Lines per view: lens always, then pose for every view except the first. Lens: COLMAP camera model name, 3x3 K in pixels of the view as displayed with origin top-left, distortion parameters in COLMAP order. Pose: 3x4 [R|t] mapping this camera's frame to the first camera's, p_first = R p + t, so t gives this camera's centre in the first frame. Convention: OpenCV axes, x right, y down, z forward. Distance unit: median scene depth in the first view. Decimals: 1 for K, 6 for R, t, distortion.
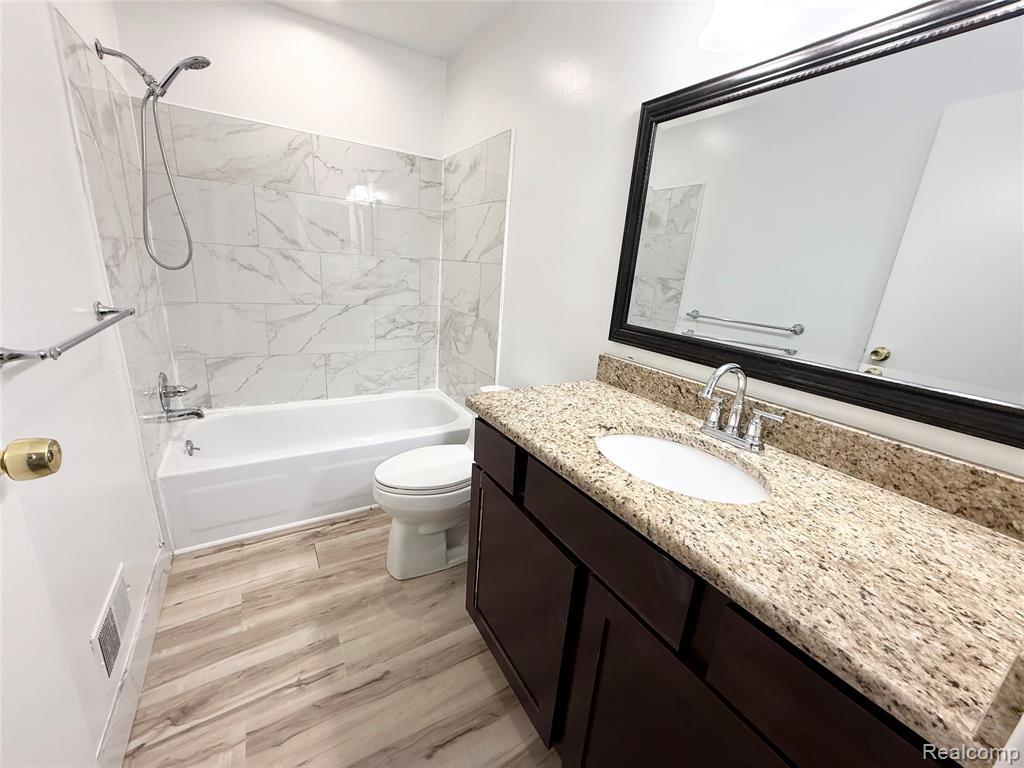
lens RADIAL K [[407.1, 0, 509.5], [0, 407.1, 386.7], [0, 0, 1]] dist [0.001289, 0.000078]
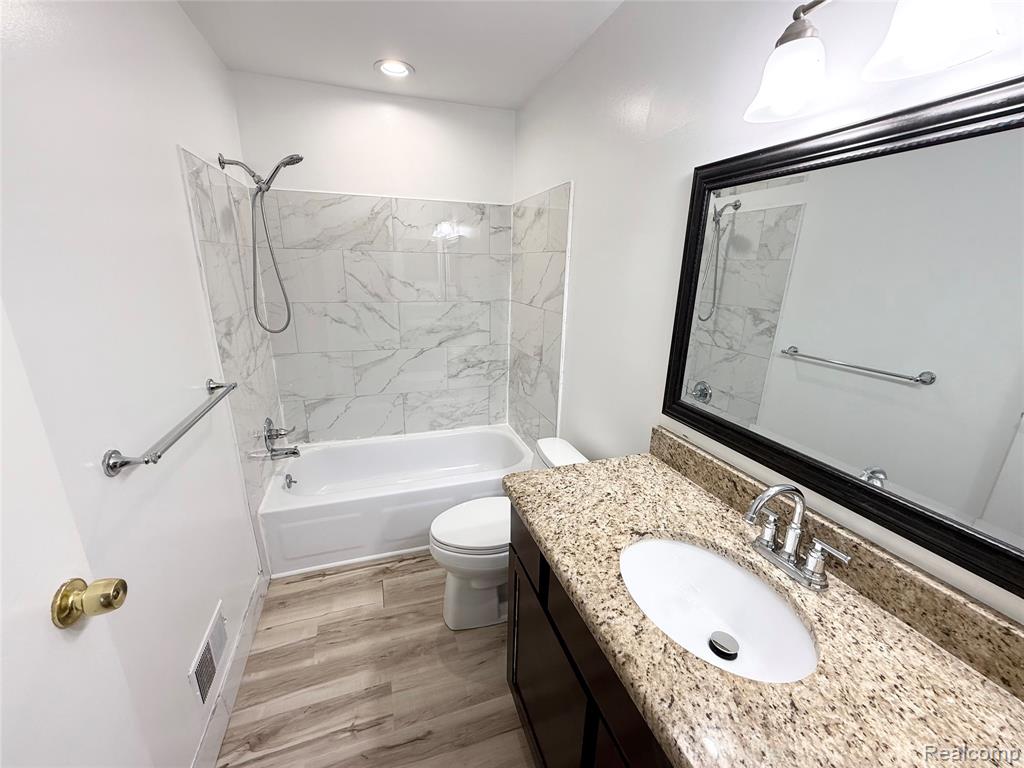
lens RADIAL K [[407.1, 0, 511.1], [0, 407.1, 384.8], [0, 0, 1]] dist [0.001289, 0.000078]
pose [[0.974598, 0.011921, -0.223645, 0.116654], [-0.013955, 0.999874, -0.007515, -0.170577], [0.223527, 0.010445, 0.974642, 0.017756]]
